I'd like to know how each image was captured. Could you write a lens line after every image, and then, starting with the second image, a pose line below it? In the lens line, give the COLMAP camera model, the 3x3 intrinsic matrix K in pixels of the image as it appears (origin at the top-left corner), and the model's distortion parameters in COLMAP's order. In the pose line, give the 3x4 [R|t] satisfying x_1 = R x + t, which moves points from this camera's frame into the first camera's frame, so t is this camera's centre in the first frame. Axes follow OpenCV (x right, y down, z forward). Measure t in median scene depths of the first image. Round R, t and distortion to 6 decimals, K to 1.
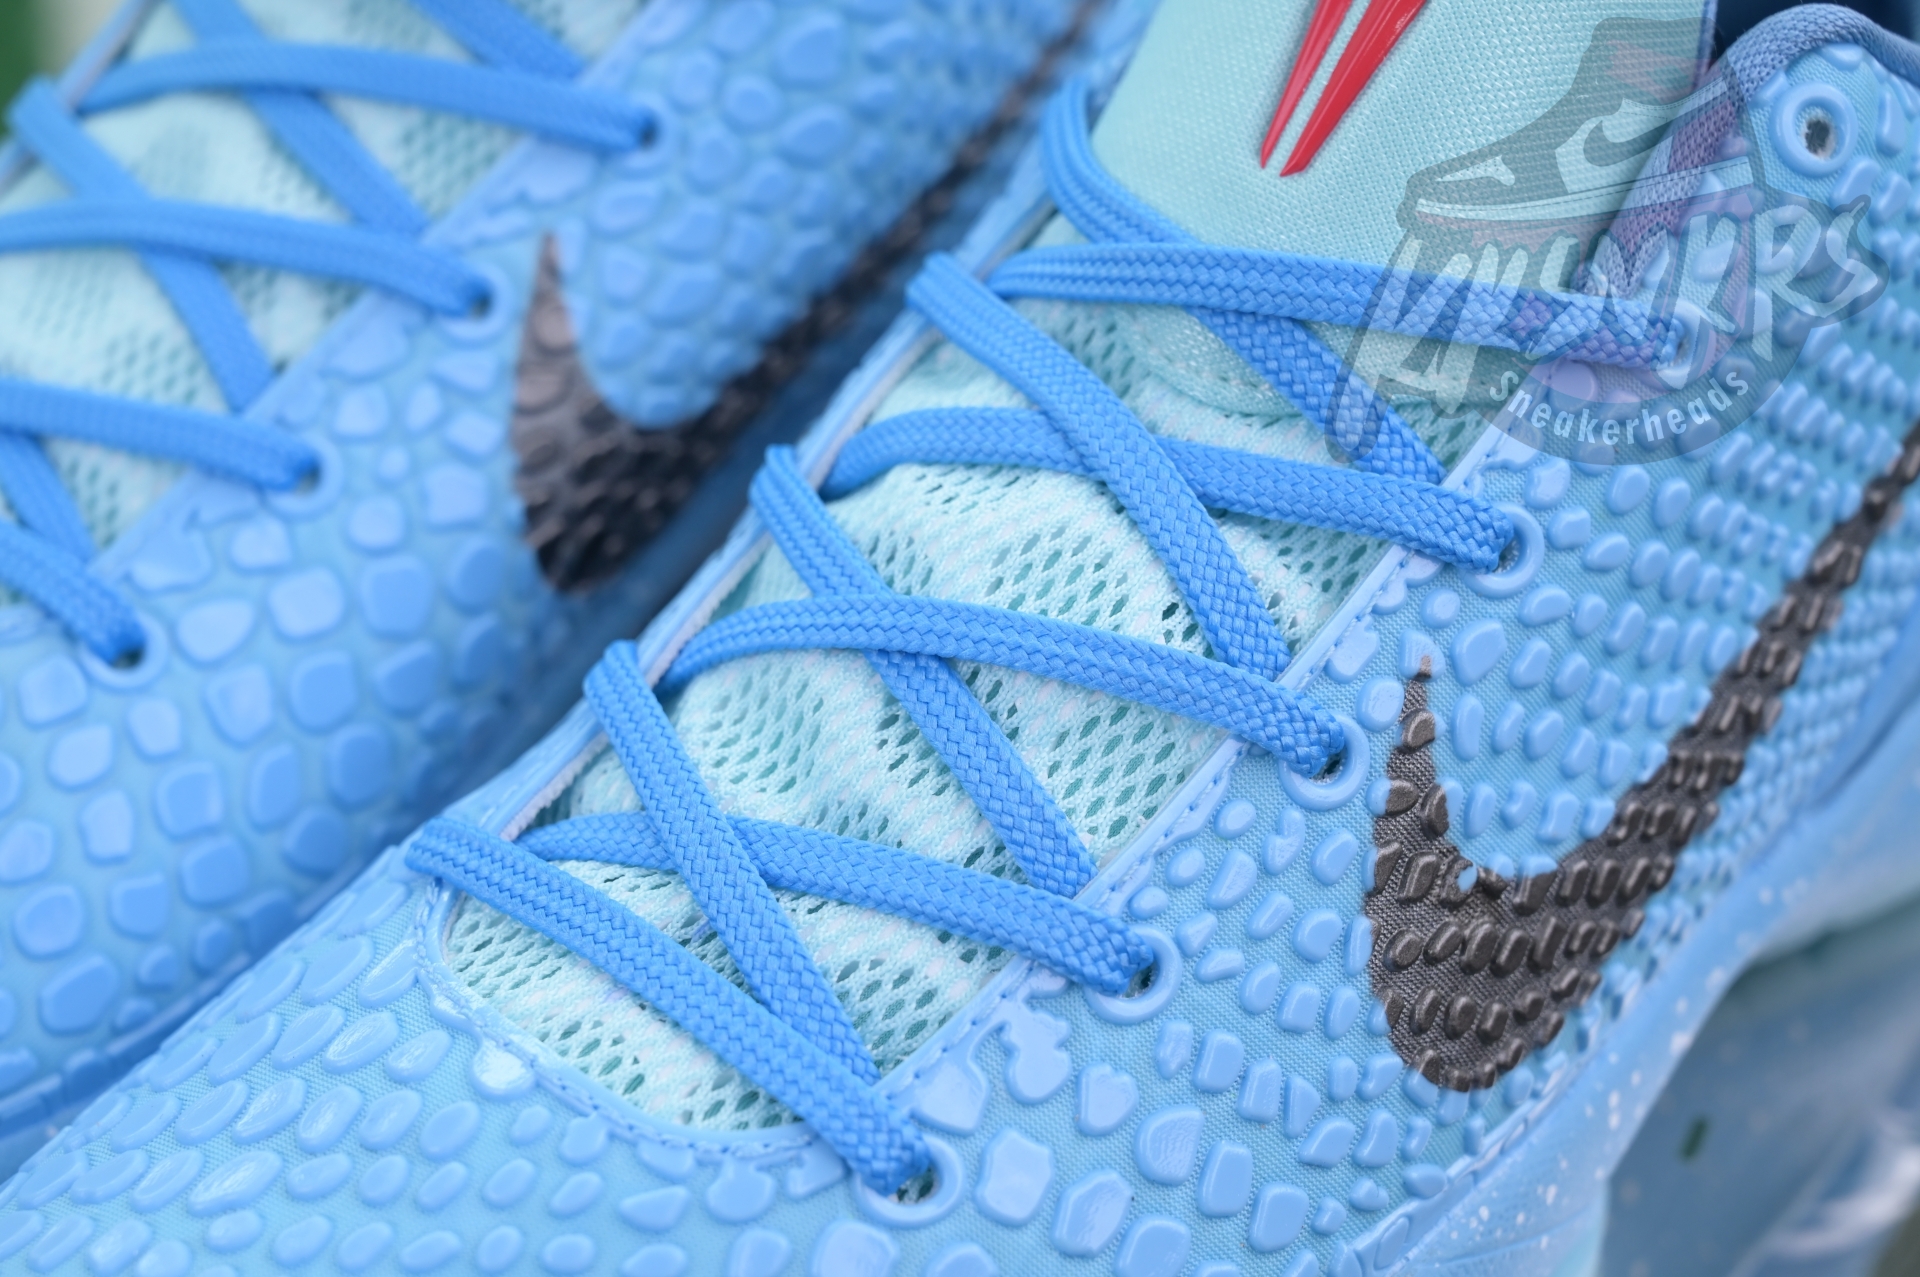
lens RADIAL K [[3863.0, 0, 955.8], [0, 3863.0, 636.8], [0, 0, 1]] dist [0.017293, 0.000000]
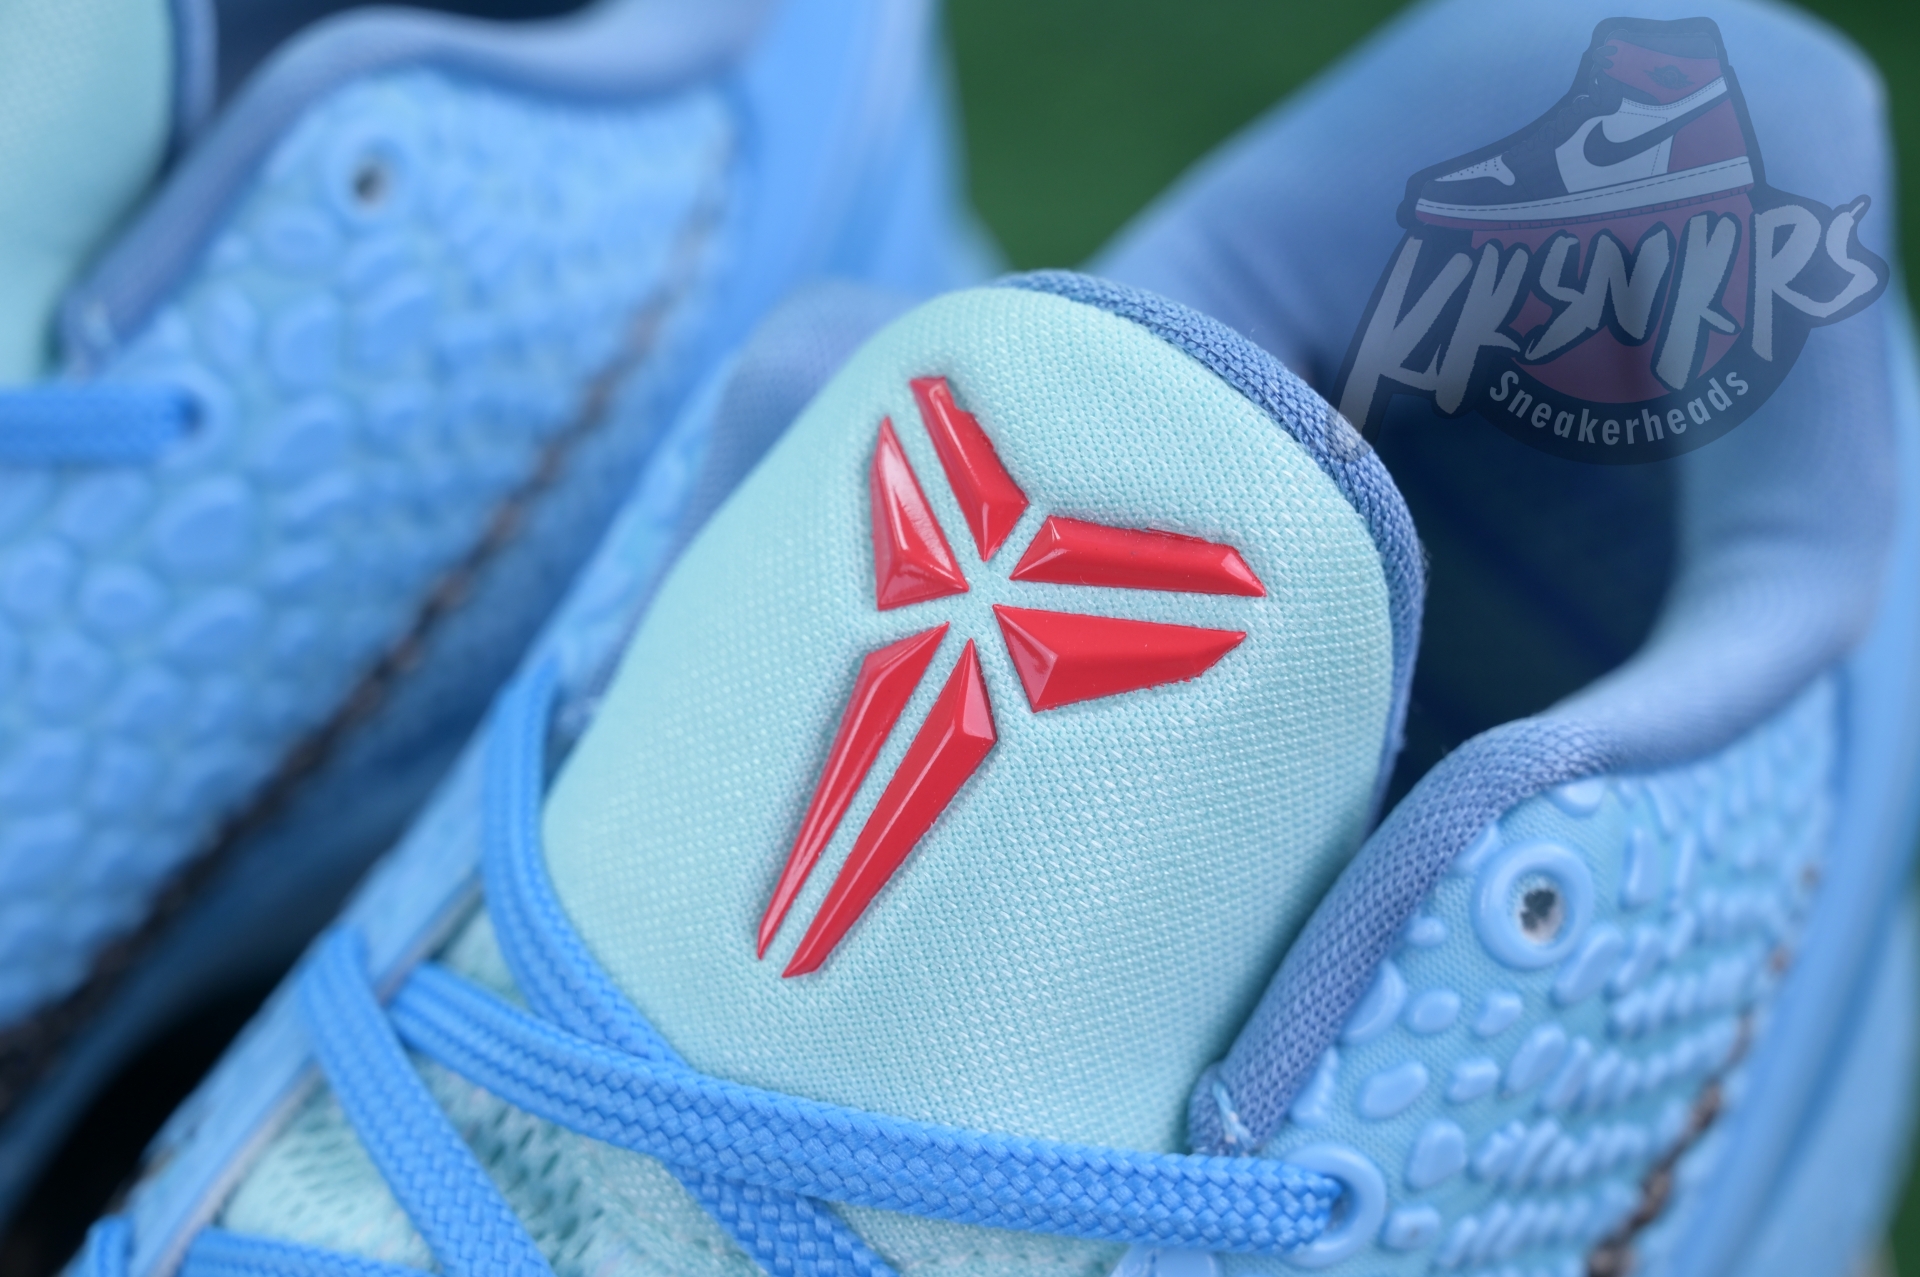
lens RADIAL K [[3863.0, 0, 963.9], [0, 3863.0, 639.7], [0, 0, 1]] dist [0.017293, 0.000000]
pose [[0.998158, 0.013174, 0.059226, 0.079480], [-0.022043, 0.988181, 0.151698, -0.307810], [-0.056527, -0.152724, 0.986651, 0.332136]]
